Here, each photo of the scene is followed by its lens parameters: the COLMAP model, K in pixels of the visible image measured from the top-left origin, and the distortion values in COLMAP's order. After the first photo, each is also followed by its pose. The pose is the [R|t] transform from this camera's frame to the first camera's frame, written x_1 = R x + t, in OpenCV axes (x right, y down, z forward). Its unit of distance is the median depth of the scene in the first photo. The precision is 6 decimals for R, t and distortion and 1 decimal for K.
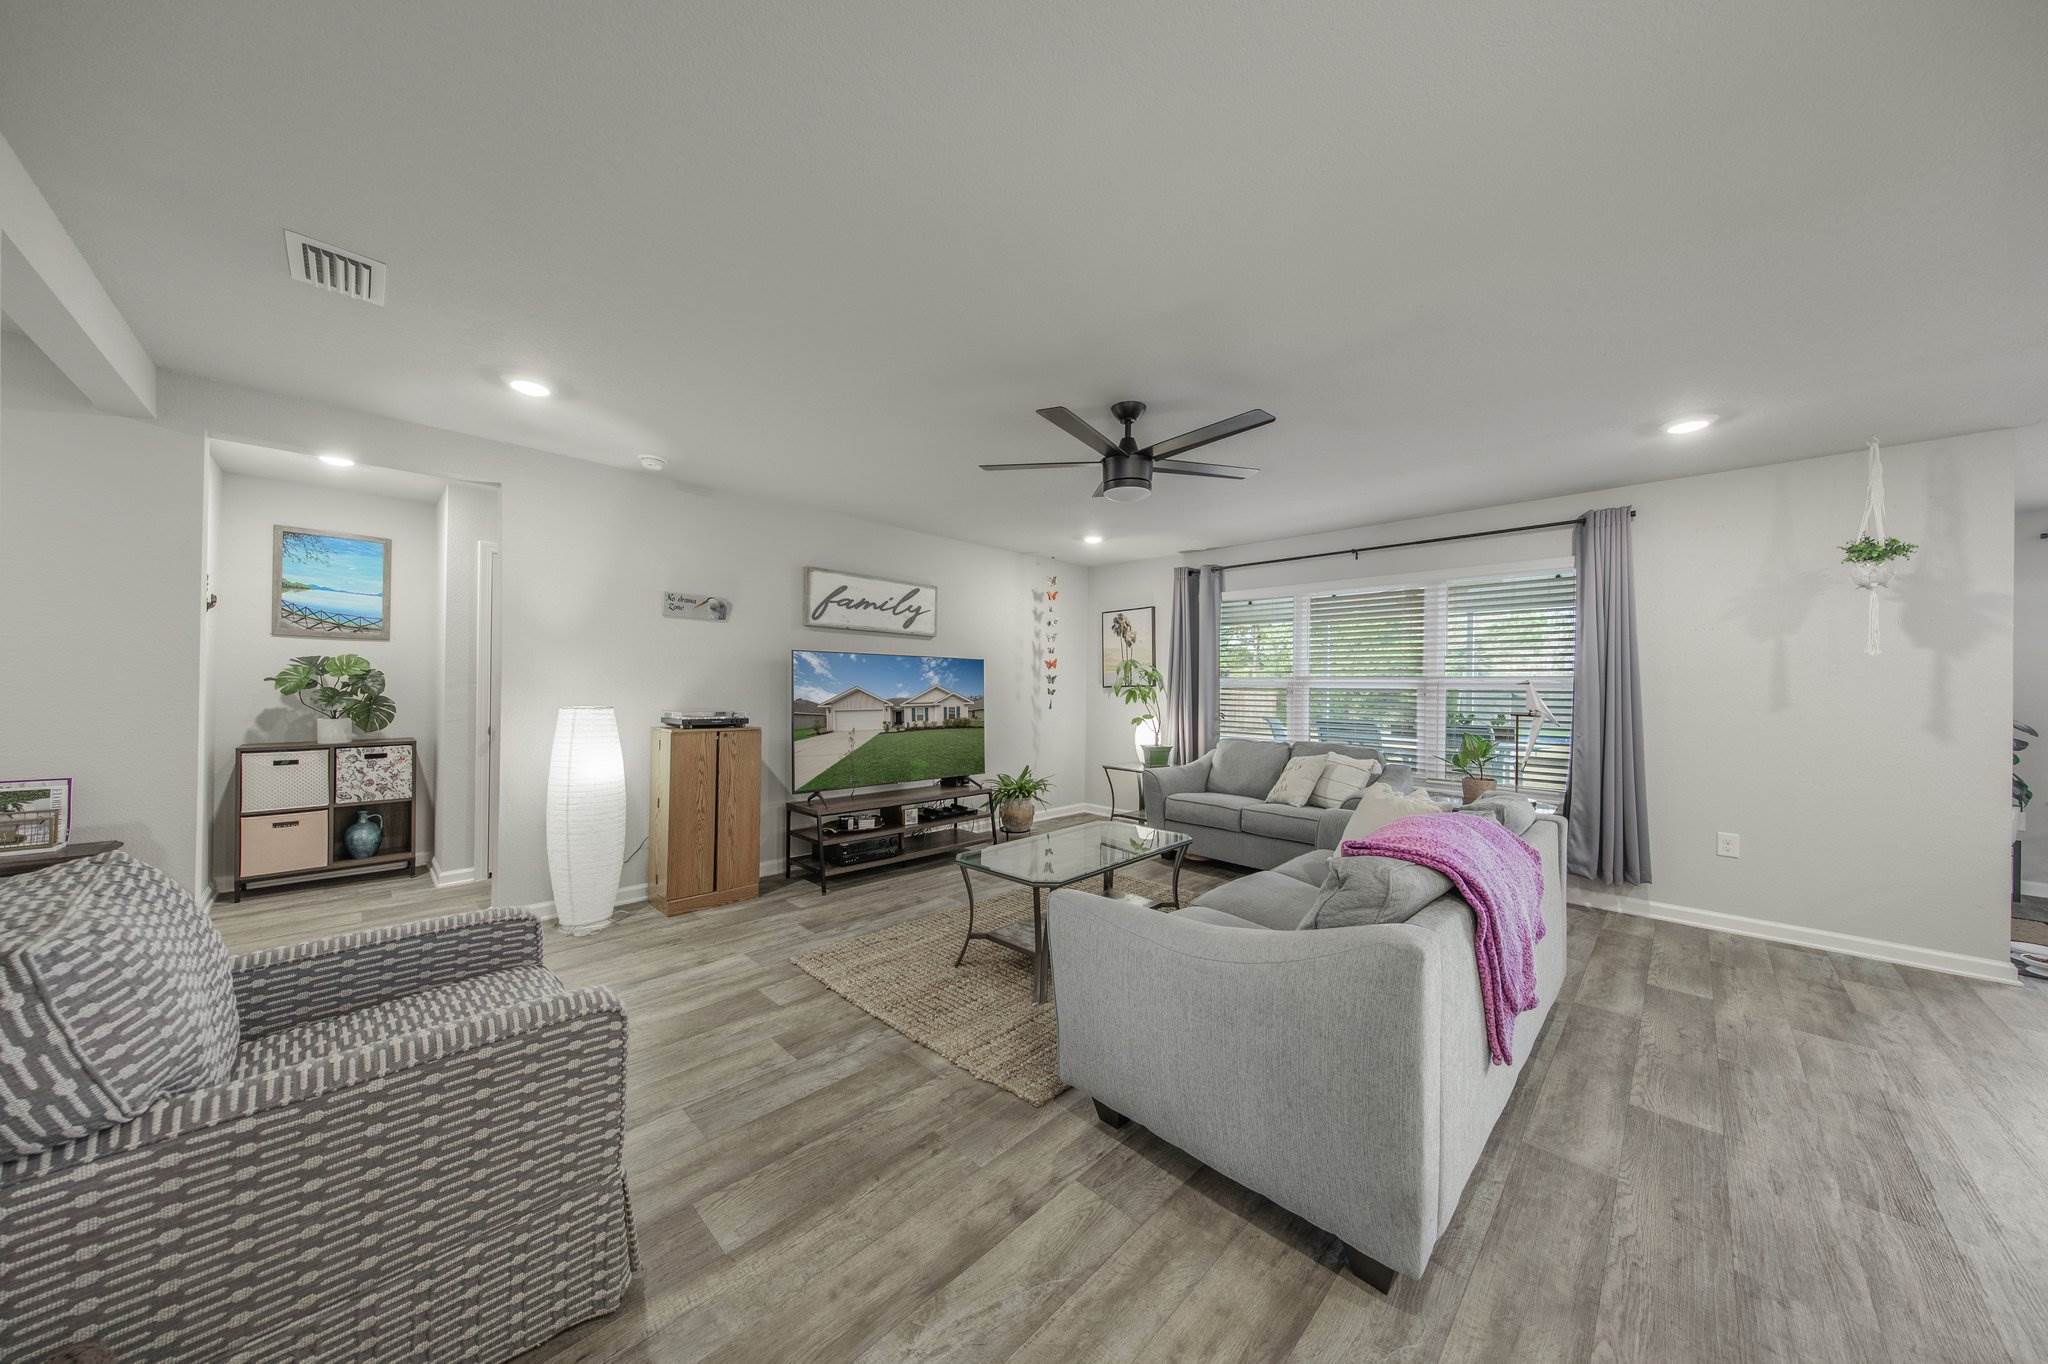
lens RADIAL K [[671.0, 0, 1029.7], [0, 671.0, 687.1], [0, 0, 1]] dist [0.005169, -0.000058]
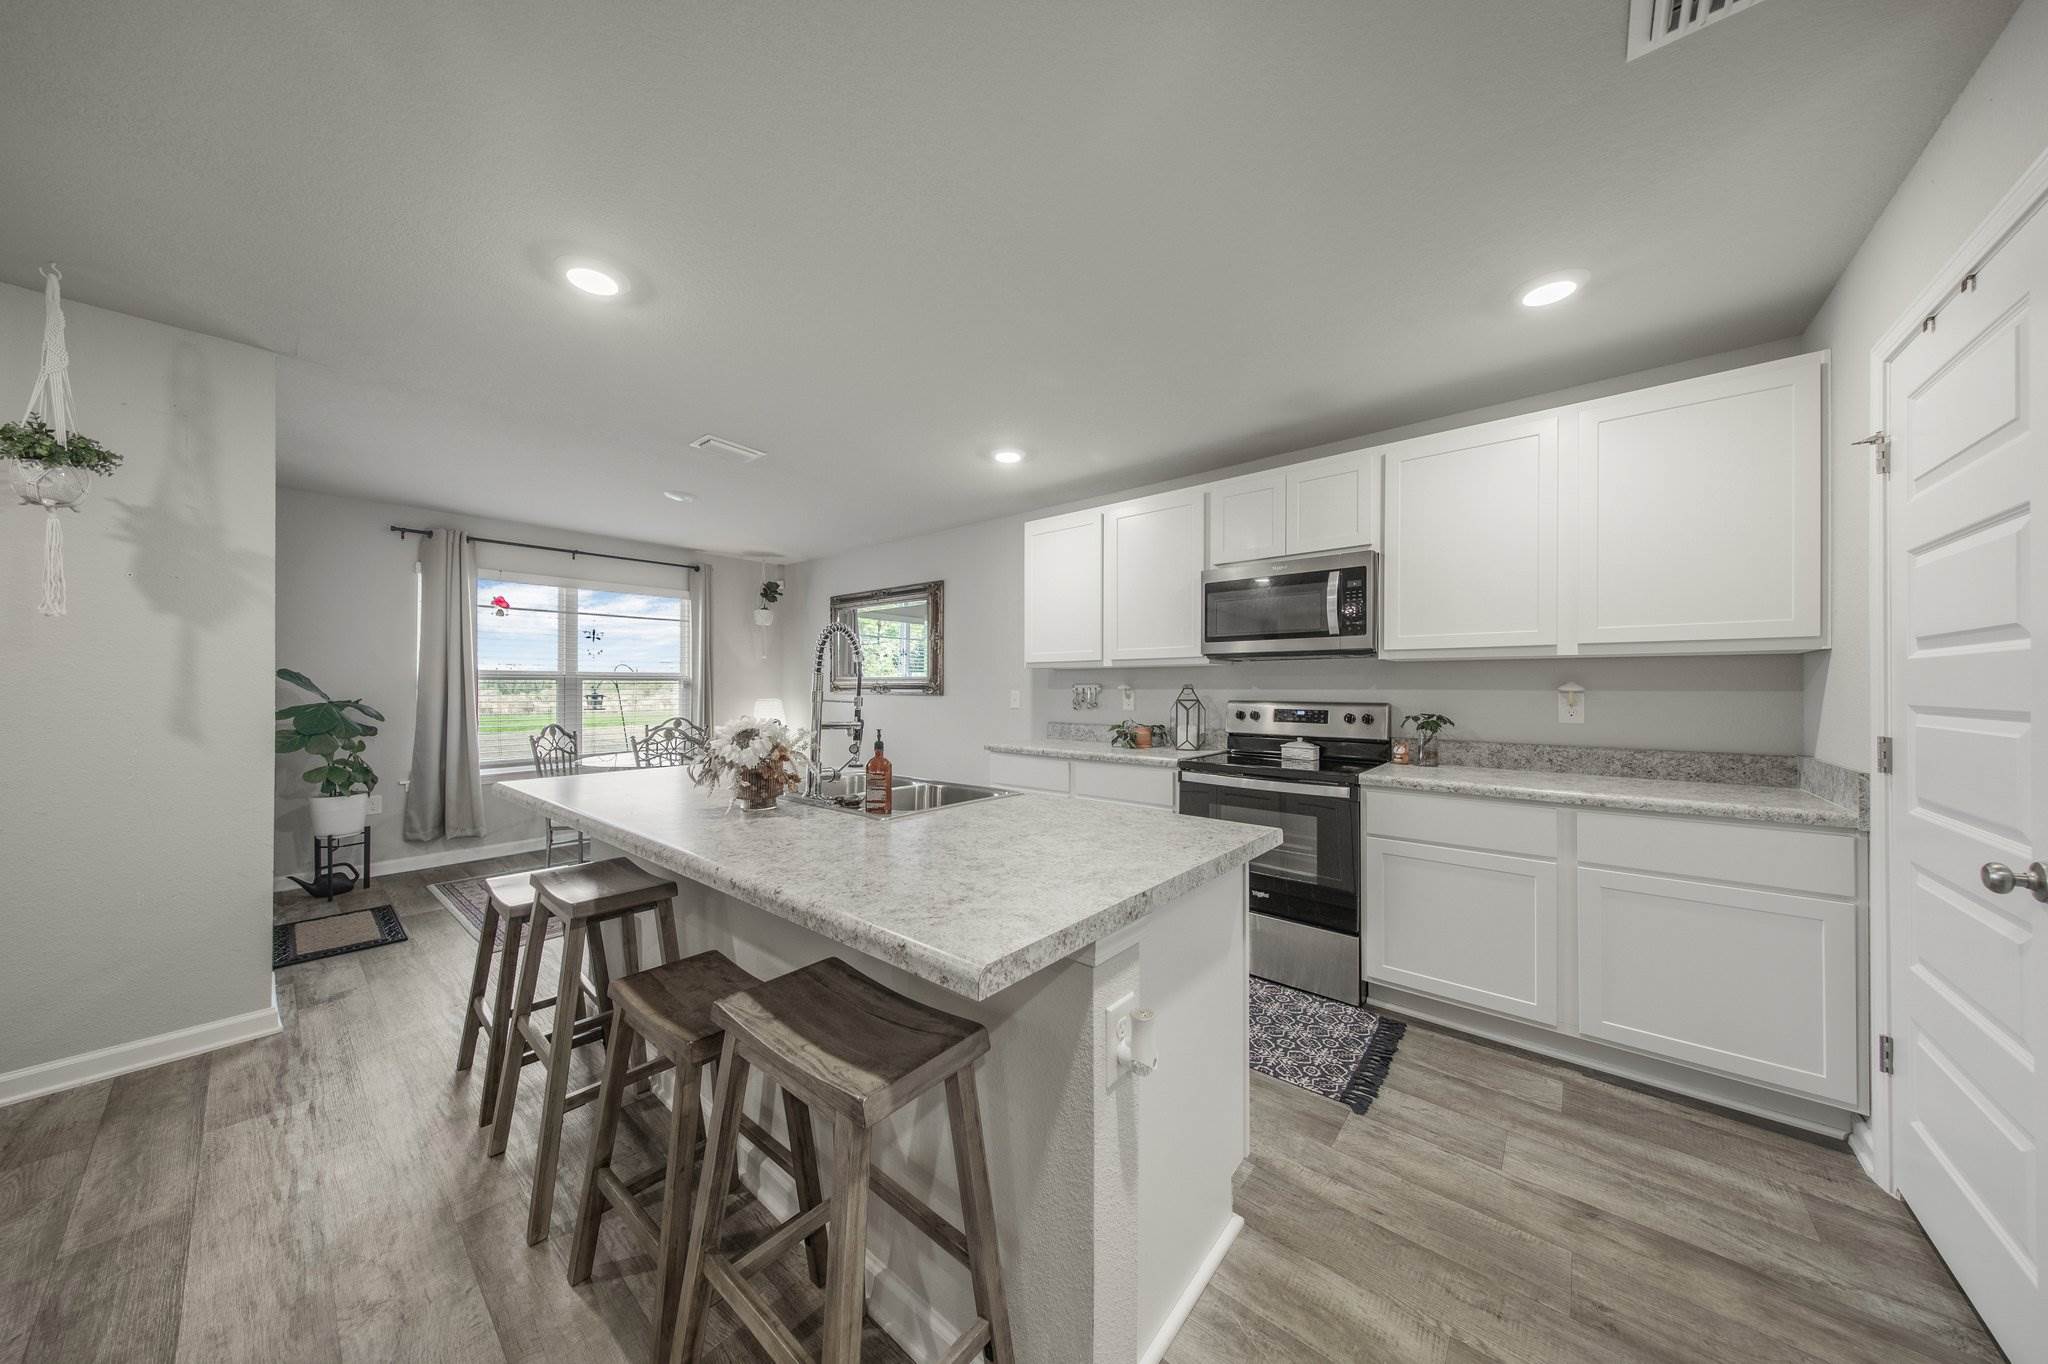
lens RADIAL K [[666.9, 0, 1024.0], [0, 666.9, 682.0], [0, 0, 1]] dist [0.055271, -0.003873]
pose [[-0.079751, -0.006114, 0.996796, 0.356442], [-0.002176, 0.999980, 0.005960, 0.004685], [-0.996812, -0.001694, -0.079763, 0.113115]]
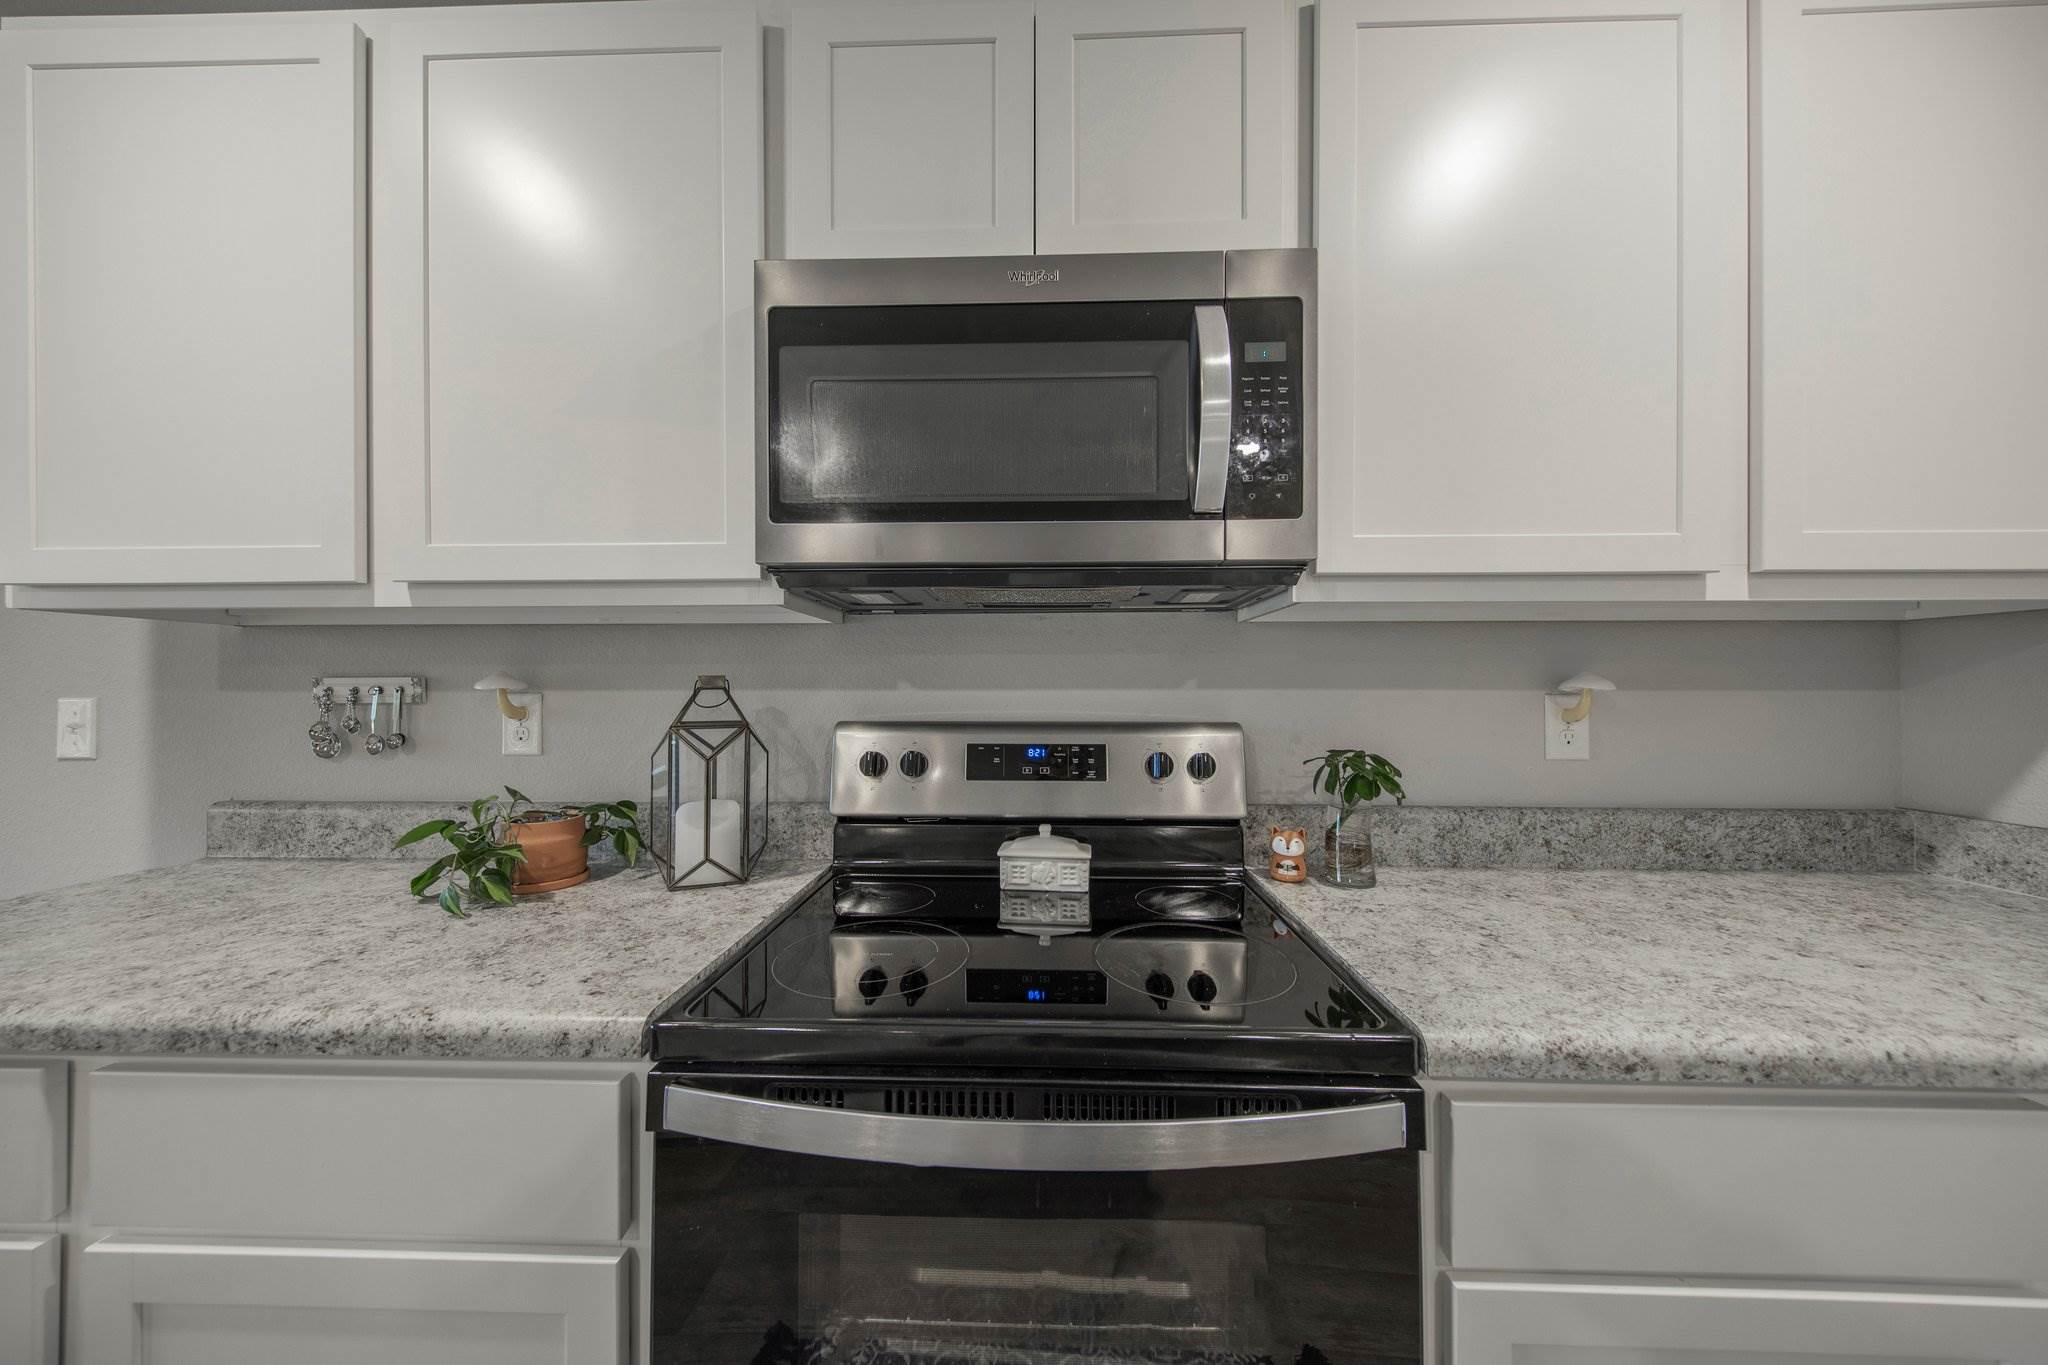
lens RADIAL K [[671.0, 0, 1029.7], [0, 671.0, 687.6], [0, 0, 1]] dist [0.005169, -0.000058]
pose [[-0.671288, -0.016811, 0.741006, 0.847718], [-0.008339, 0.999851, 0.015128, 0.011560], [-0.741150, 0.003976, -0.671328, -0.057476]]
